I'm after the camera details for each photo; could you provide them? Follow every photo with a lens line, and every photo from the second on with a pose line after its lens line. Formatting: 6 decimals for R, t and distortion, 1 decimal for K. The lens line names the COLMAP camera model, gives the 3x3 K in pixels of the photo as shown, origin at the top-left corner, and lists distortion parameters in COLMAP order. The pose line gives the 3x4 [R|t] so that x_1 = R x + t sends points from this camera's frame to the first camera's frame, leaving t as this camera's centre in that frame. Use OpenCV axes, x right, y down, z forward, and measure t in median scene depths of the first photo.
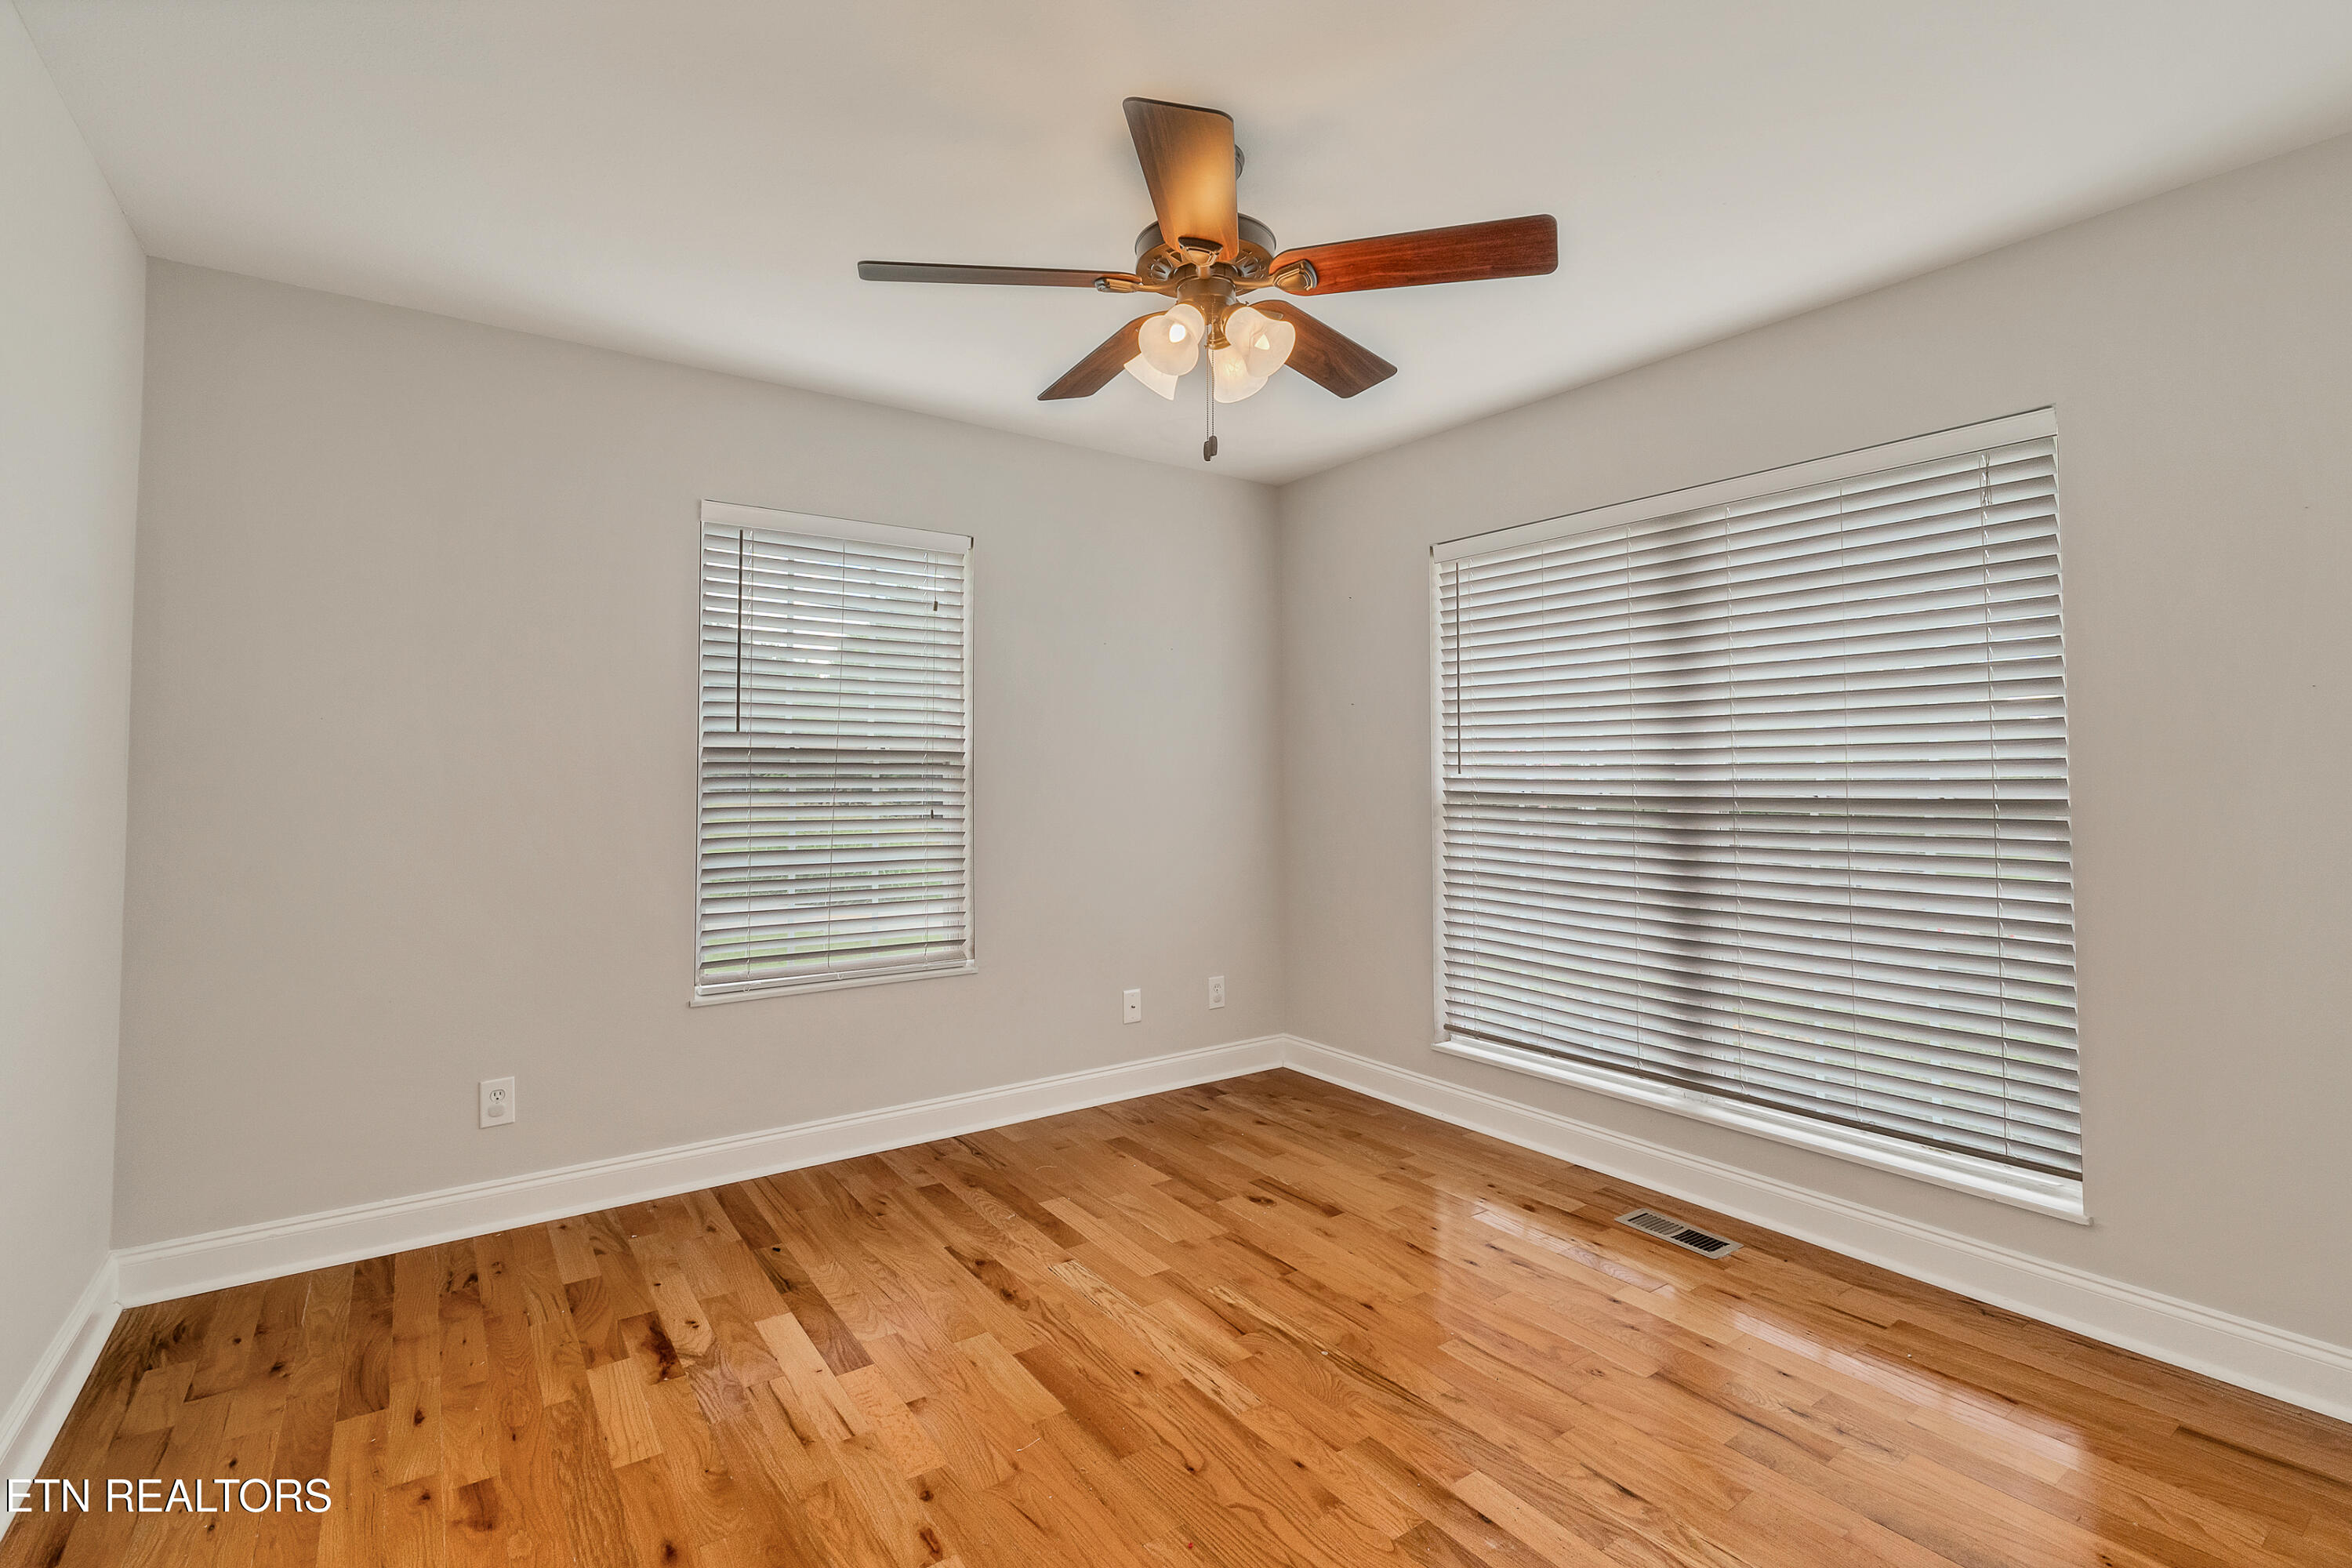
lens RADIAL K [[1063.4, 0, 1176.8], [0, 1063.4, 771.9], [0, 0, 1]] dist [-0.008586, -0.000256]
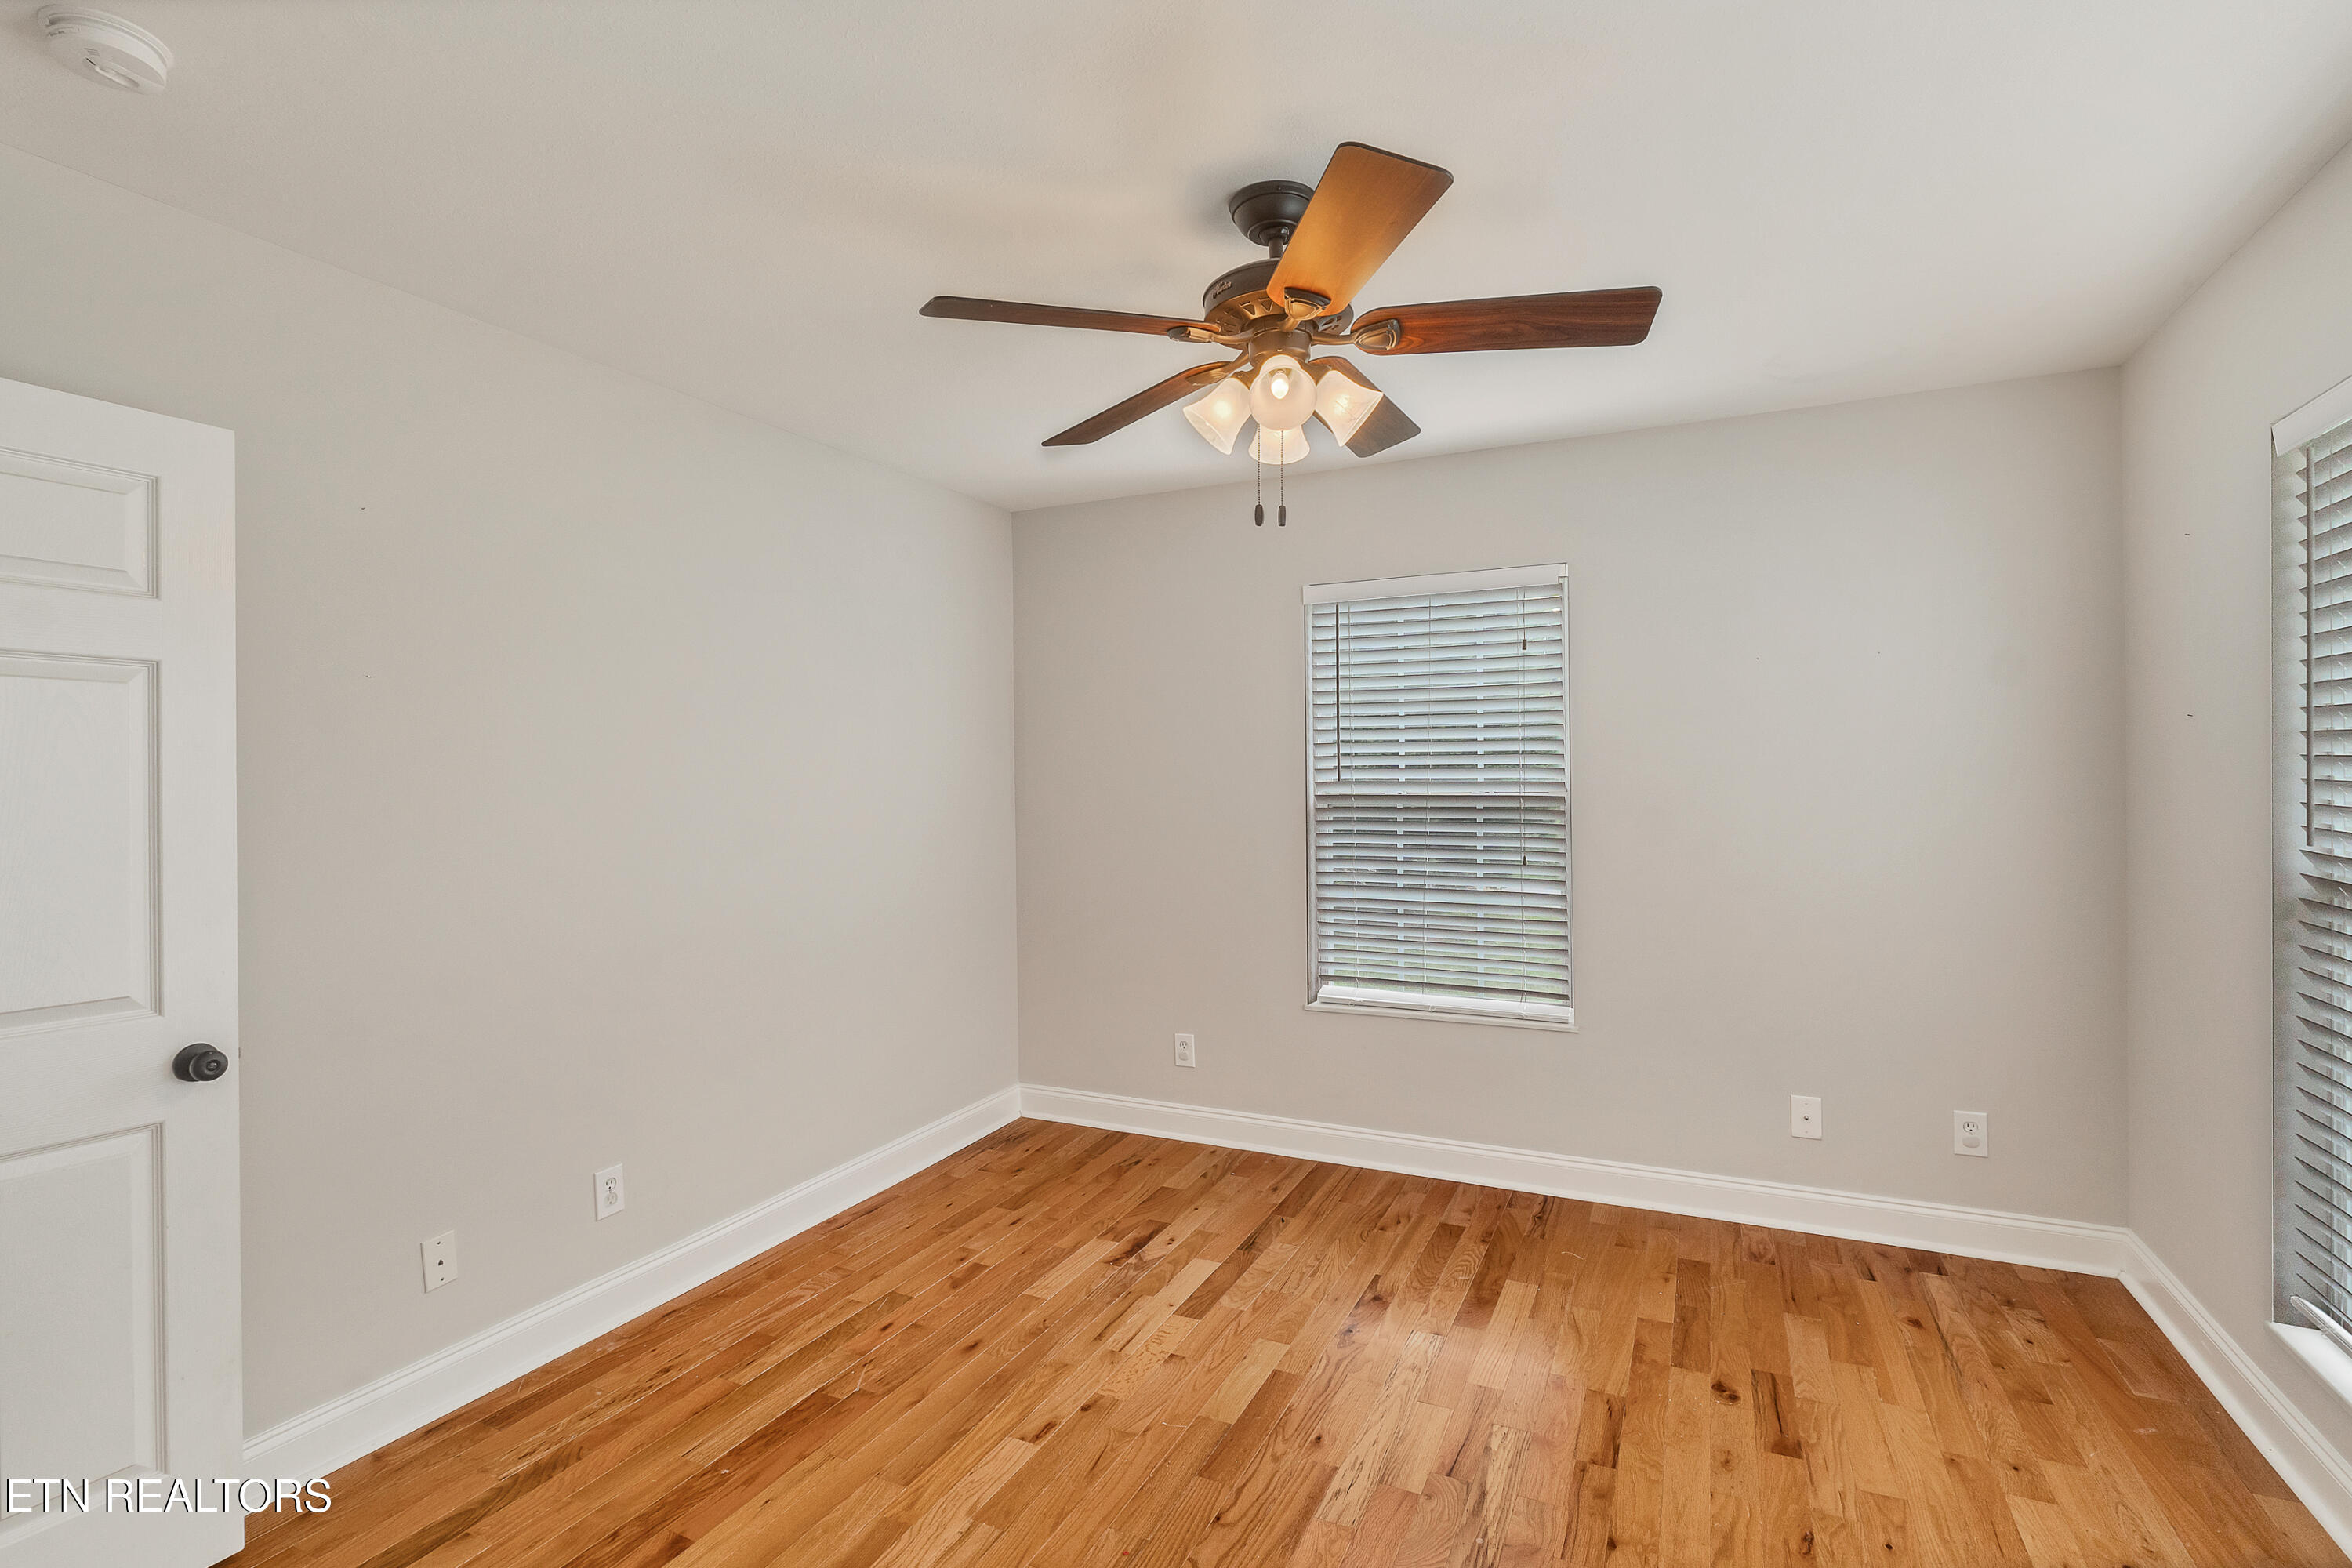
lens RADIAL K [[1063.4, 0, 1168.3], [0, 1063.4, 844.2], [0, 0, 1]] dist [-0.008586, -0.000256]
pose [[0.489467, 0.047840, -0.870709, 0.544021], [0.009715, 0.998133, 0.060302, -0.044223], [0.871968, -0.037974, 0.488088, 0.294713]]
